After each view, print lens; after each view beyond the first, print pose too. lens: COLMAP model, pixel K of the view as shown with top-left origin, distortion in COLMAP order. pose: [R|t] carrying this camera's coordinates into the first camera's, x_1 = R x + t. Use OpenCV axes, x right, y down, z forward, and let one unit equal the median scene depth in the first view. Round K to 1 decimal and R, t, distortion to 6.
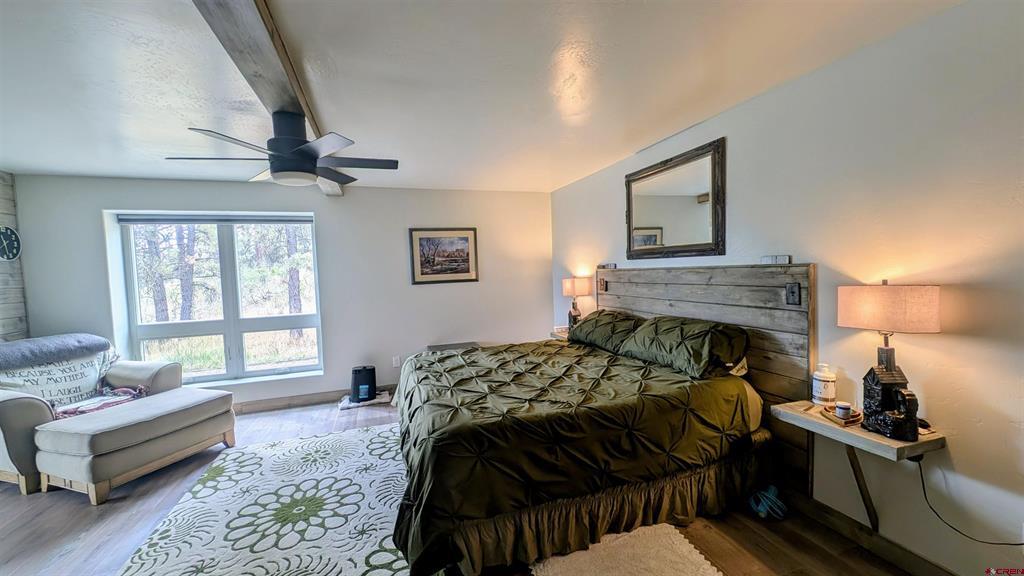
lens RADIAL K [[396.5, 0, 515.3], [0, 396.5, 286.8], [0, 0, 1]] dist [-0.004705, -0.000180]
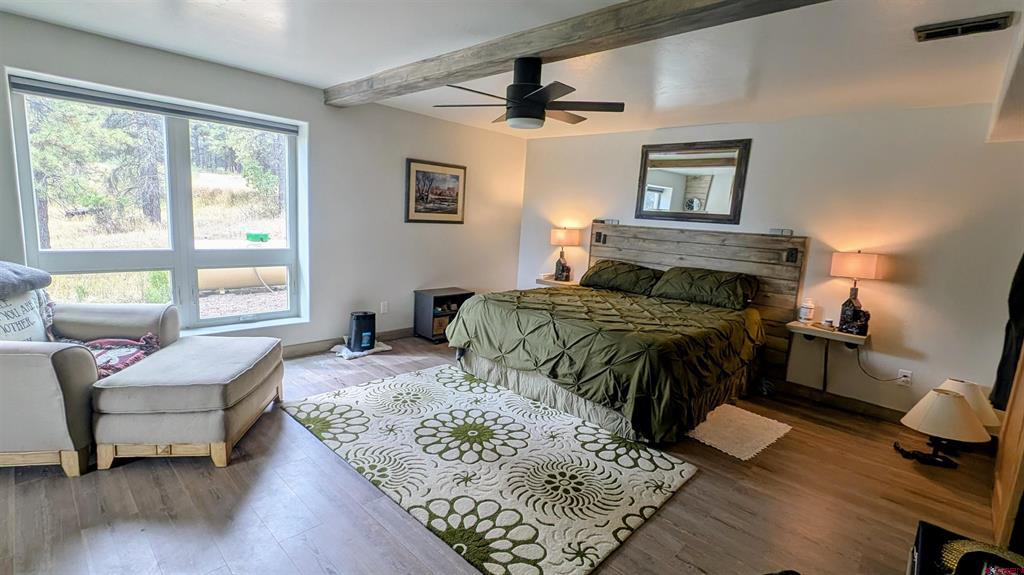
lens RADIAL K [[467.8, 0, 512.0], [0, 467.8, 287.5], [0, 0, 1]] dist [-0.001798, -0.000365]
pose [[0.882738, 0.017270, 0.469548, -0.818190], [-0.071299, 0.992676, 0.097528, 0.030978], [-0.464424, -0.119570, 0.877504, -0.089366]]
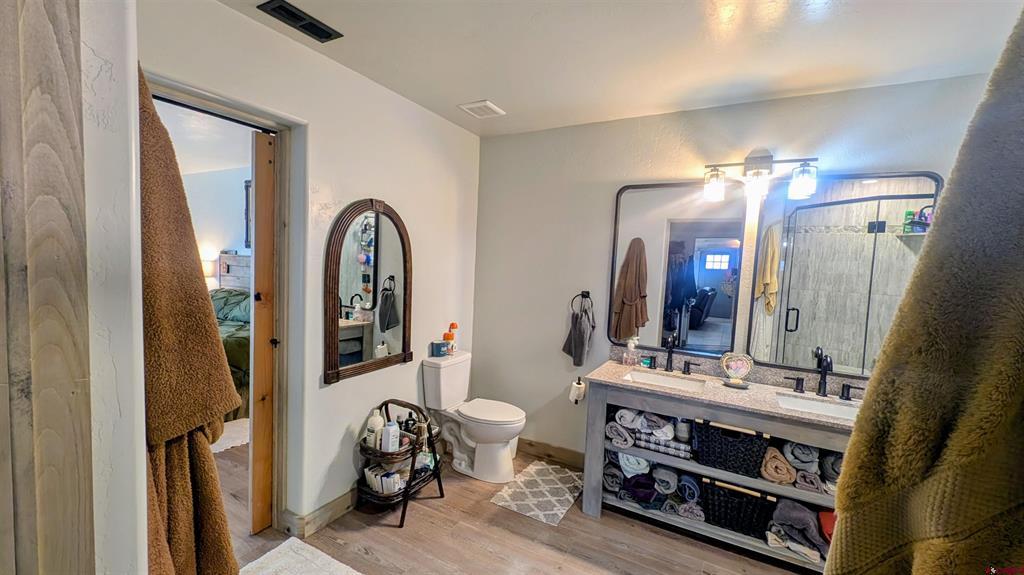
lens RADIAL K [[408.6, 0, 511.6], [0, 408.6, 285.4], [0, 0, 1]] dist [-0.009346, -0.000424]
pose [[0.739551, 0.023069, 0.672705, 0.050945], [-0.030842, 0.999524, -0.000371, 0.028678], [-0.672393, -0.020473, 0.739911, -0.617438]]
